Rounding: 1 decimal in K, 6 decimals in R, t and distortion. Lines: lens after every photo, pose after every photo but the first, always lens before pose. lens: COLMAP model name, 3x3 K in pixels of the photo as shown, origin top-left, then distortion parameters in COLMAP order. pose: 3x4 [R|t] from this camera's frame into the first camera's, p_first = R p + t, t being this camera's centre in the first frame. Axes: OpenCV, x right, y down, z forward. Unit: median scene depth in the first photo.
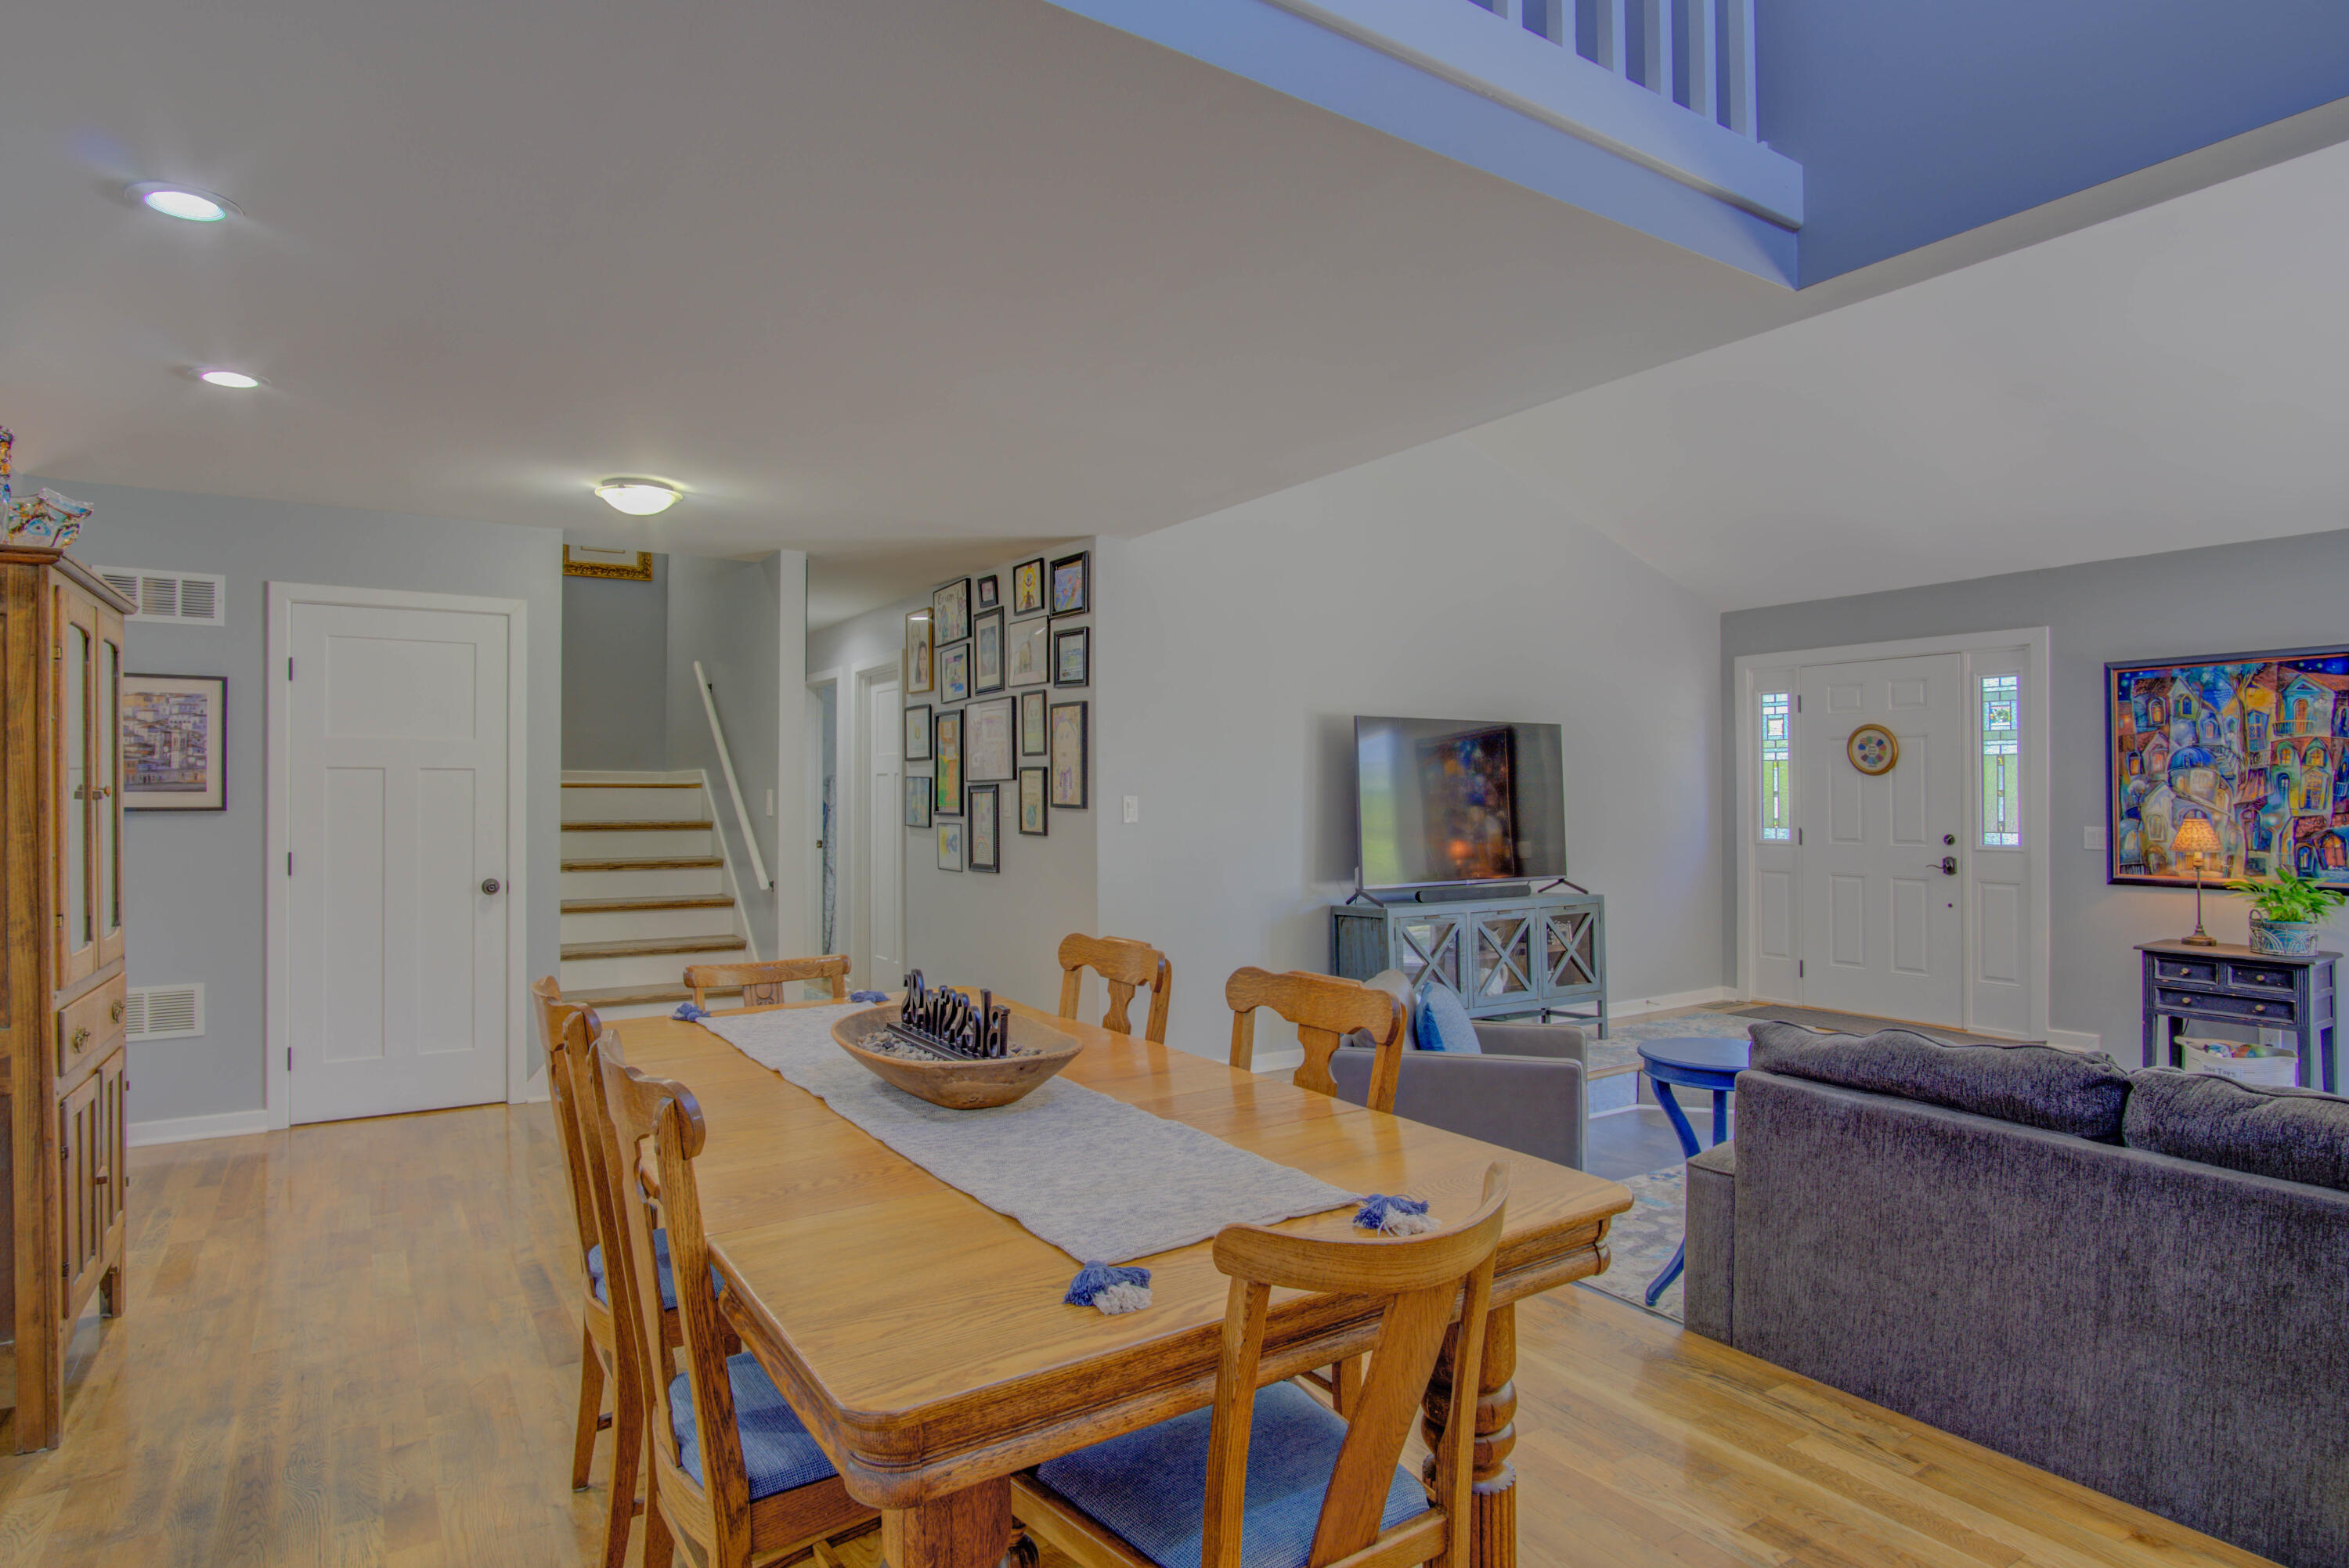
lens RADIAL K [[1276.6, 0, 1164.3], [0, 1276.6, 786.6], [0, 0, 1]] dist [-0.031091, 0.007277]
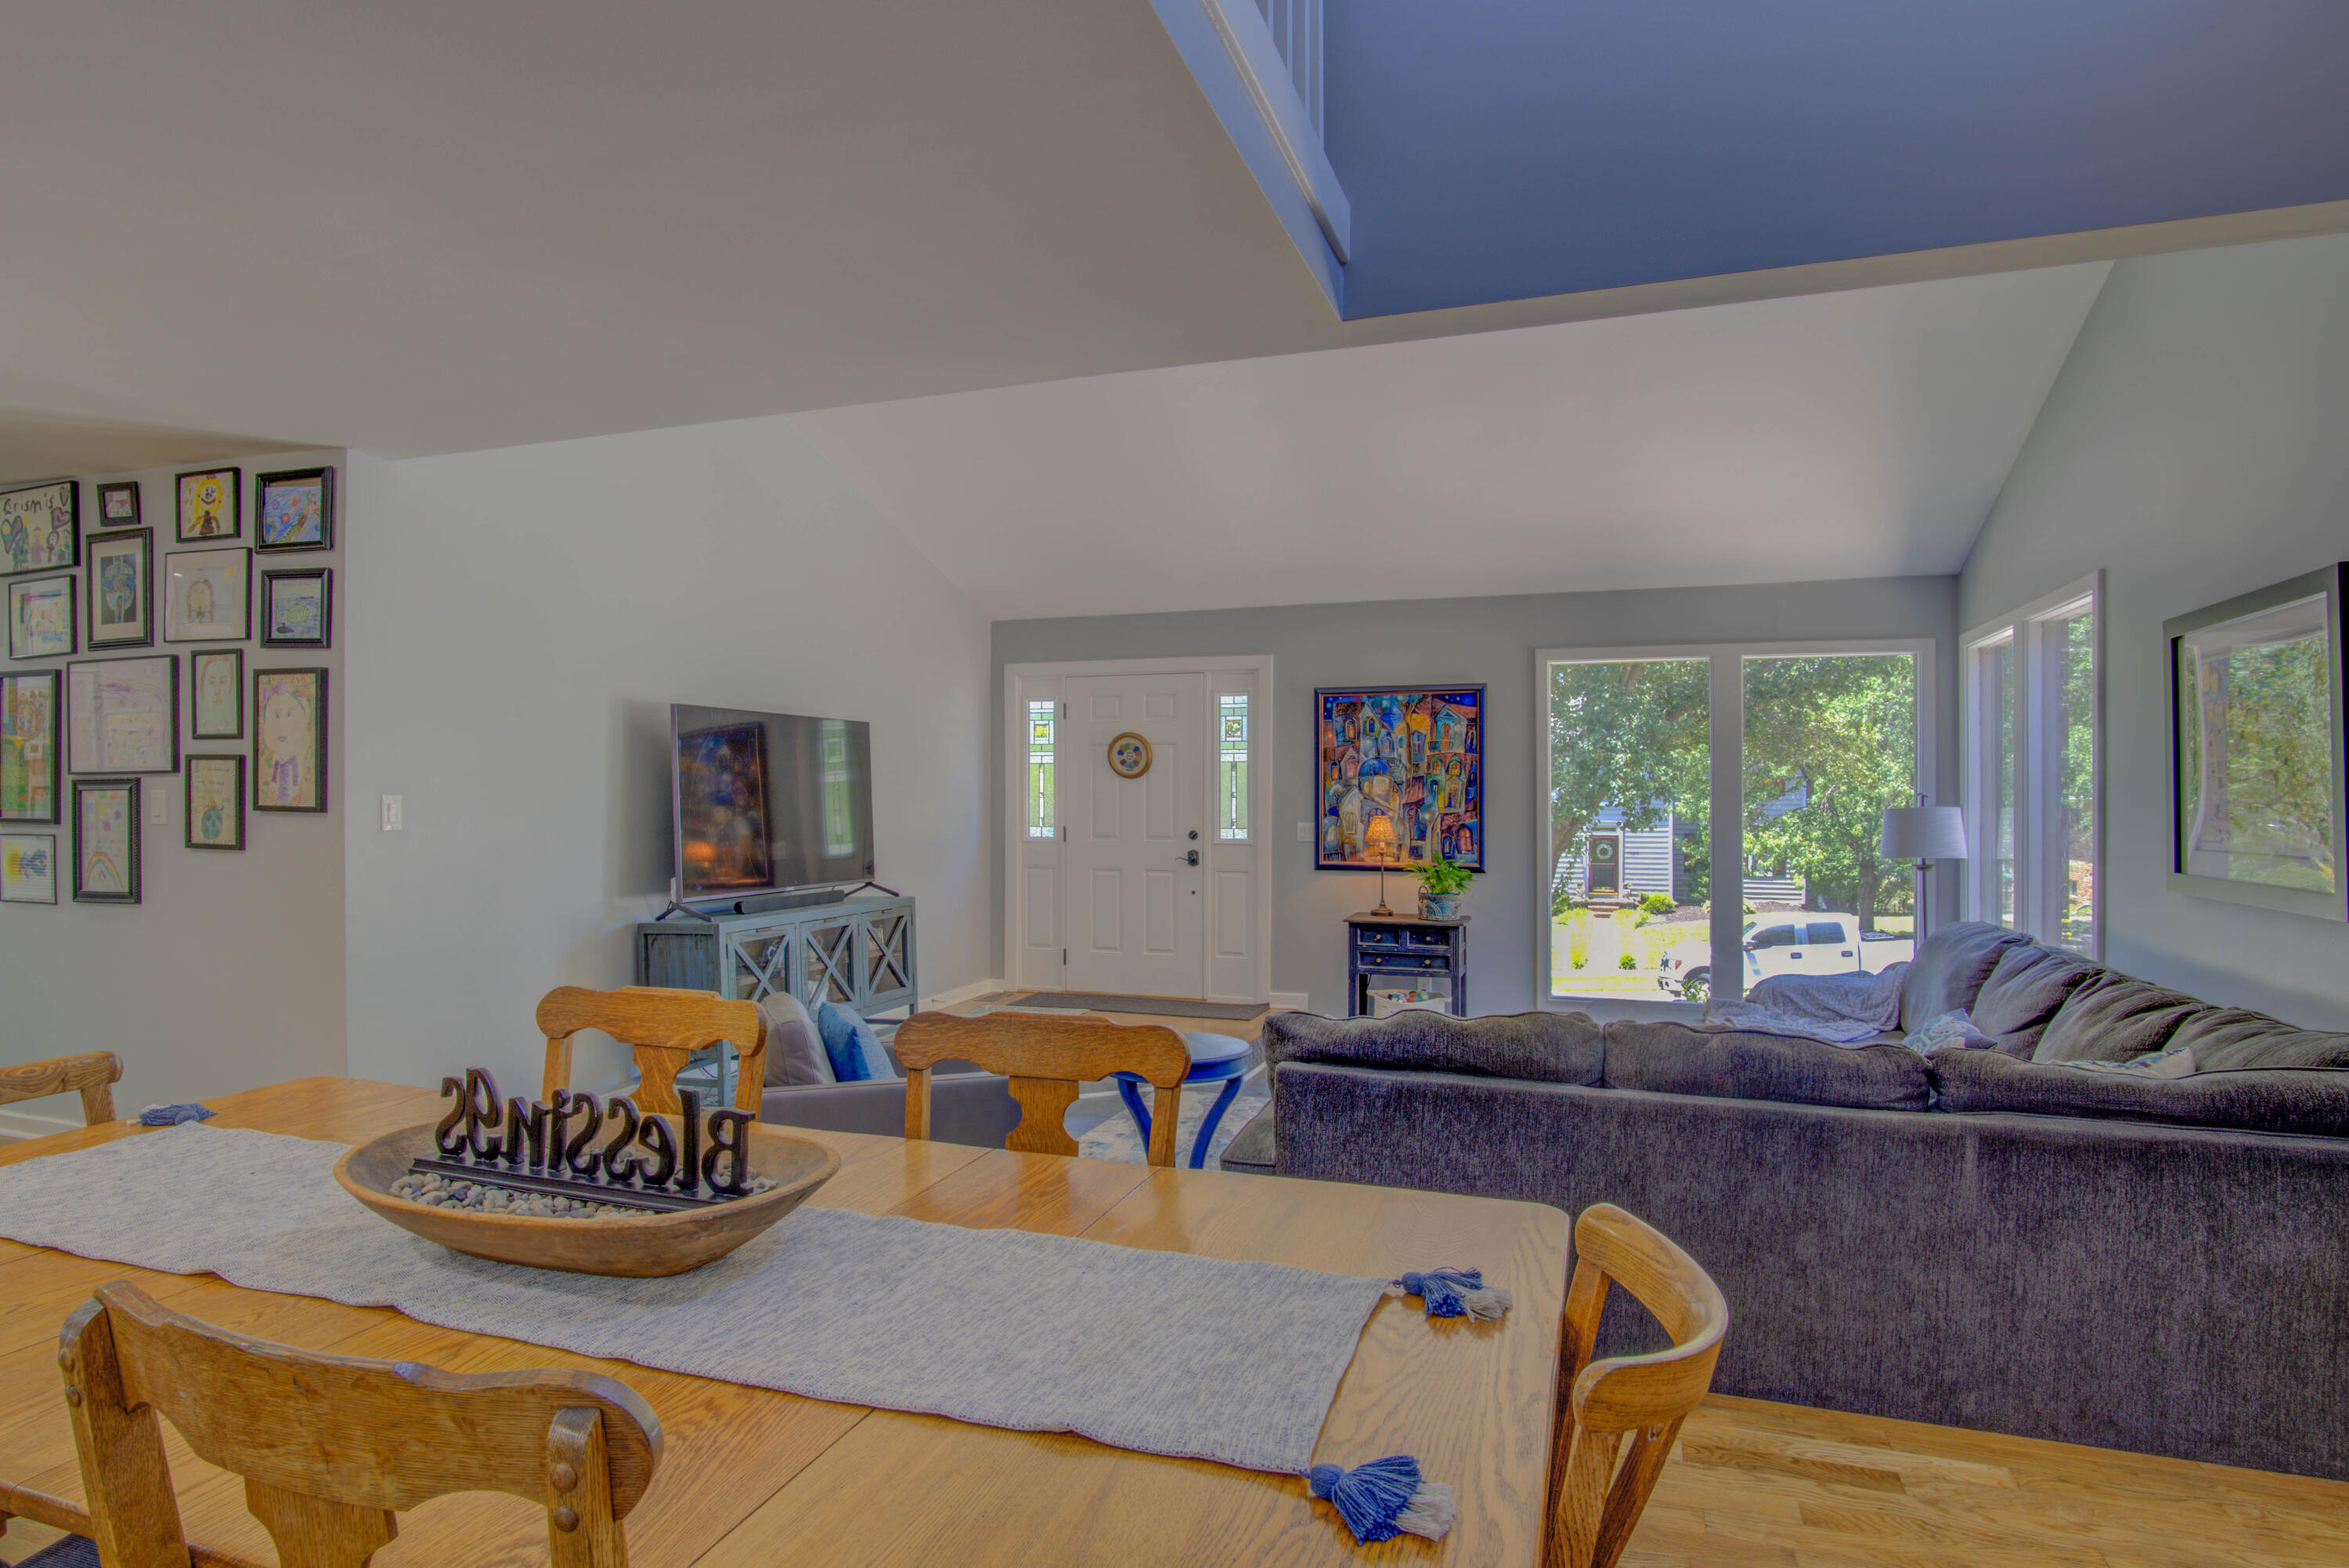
lens RADIAL K [[1276.6, 0, 1164.3], [0, 1276.6, 786.6], [0, 0, 1]] dist [-0.031091, 0.007277]
pose [[0.787260, 0.006594, 0.616586, -0.133230], [-0.006972, 0.999974, -0.001793, 0.000306], [-0.616581, -0.002887, 0.787286, 0.121249]]
